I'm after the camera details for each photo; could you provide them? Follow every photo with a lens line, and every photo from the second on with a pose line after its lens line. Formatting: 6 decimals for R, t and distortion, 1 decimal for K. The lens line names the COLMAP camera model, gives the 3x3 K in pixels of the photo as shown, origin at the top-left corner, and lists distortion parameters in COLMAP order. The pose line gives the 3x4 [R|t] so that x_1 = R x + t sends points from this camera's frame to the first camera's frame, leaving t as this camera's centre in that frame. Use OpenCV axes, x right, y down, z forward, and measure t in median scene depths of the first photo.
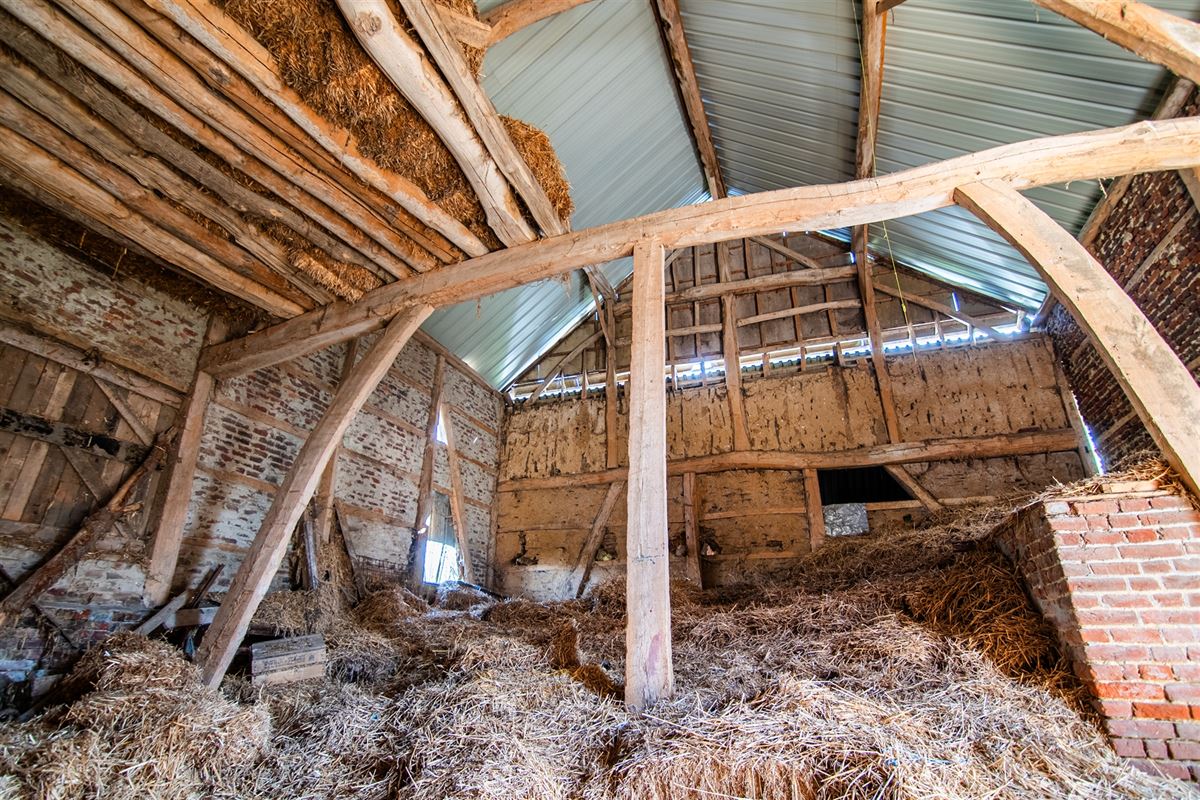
lens RADIAL K [[586.7, 0, 600.0], [0, 586.7, 400.0], [0, 0, 1]] dist [-0.026936, 0.010290]
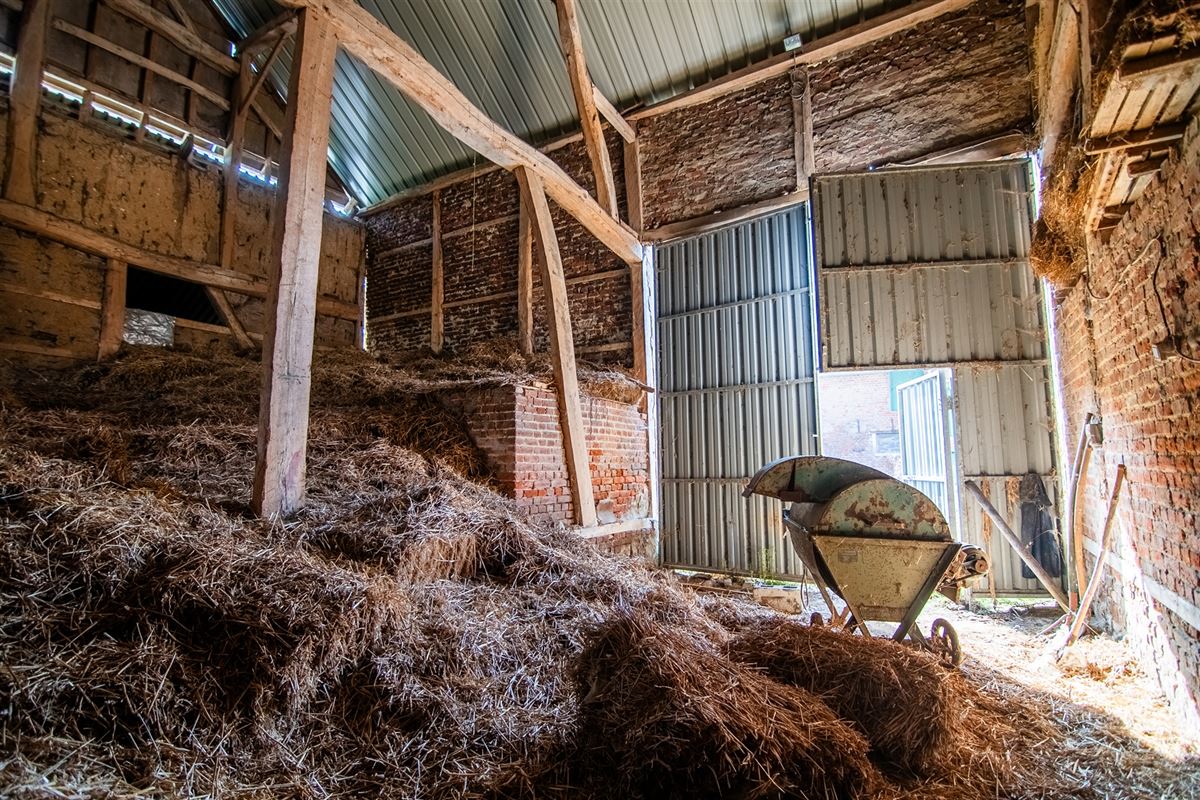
lens RADIAL K [[586.7, 0, 600.0], [0, 586.7, 400.0], [0, 0, 1]] dist [-0.026936, 0.010290]
pose [[0.210581, 0.101318, 0.972312, -0.288182], [-0.386170, 0.922343, -0.012475, 0.046644], [-0.898069, -0.372851, 0.233354, 0.117531]]
